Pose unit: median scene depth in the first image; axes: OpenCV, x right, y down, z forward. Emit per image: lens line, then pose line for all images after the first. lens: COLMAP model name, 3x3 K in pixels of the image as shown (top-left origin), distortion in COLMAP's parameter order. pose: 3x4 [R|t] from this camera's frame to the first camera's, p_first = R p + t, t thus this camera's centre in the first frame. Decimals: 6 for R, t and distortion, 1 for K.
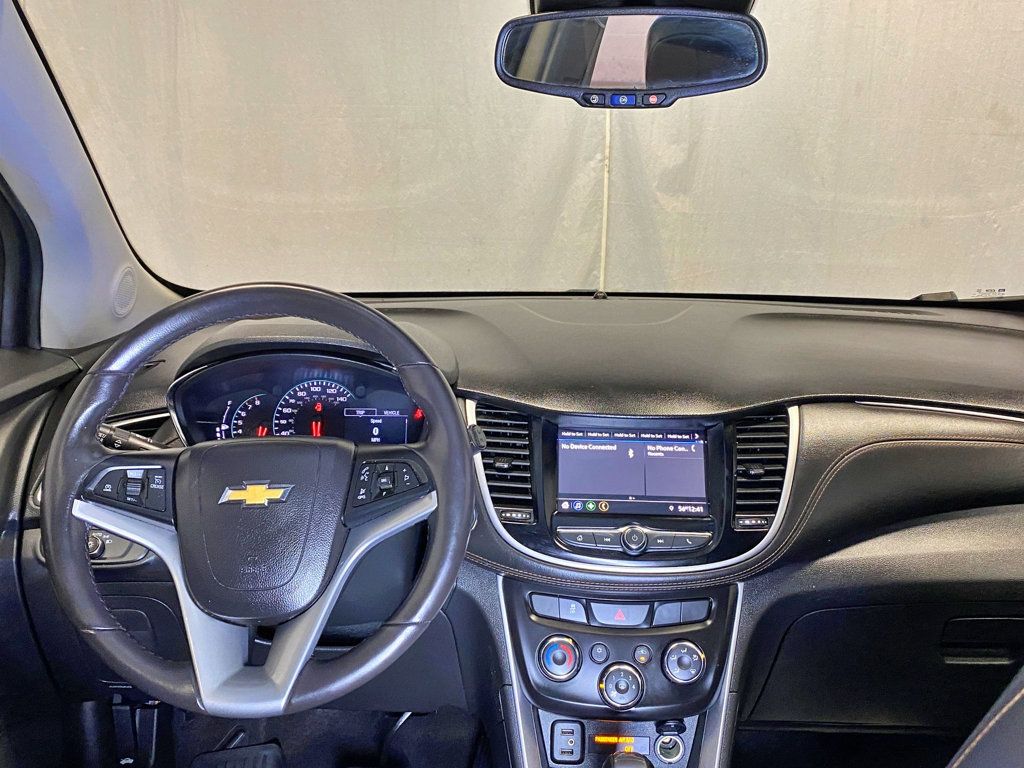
lens RADIAL K [[1039.3, 0, 512.0], [0, 1039.3, 384.0], [0, 0, 1]] dist [0.155413, -0.522001]
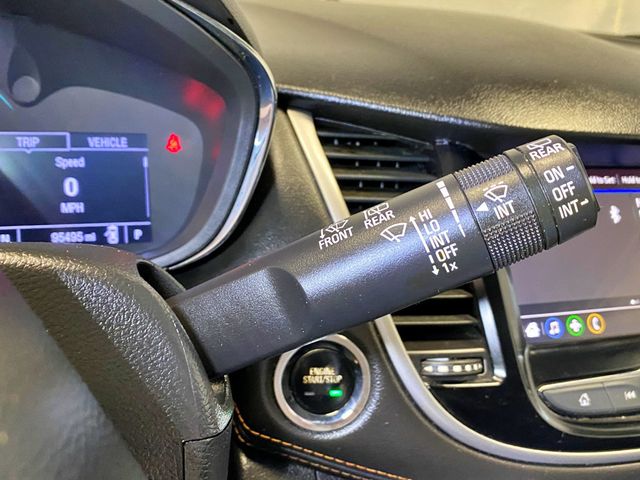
lens RADIAL K [[643.5, 0, 319.2], [0, 643.5, 230.8], [0, 0, 1]] dist [0.007928, -0.021553]
pose [[0.919881, -0.053434, 0.388541, -0.147428], [0.009875, 0.993517, 0.113253, 0.036301], [-0.392074, -0.100342, 0.914445, 0.759432]]
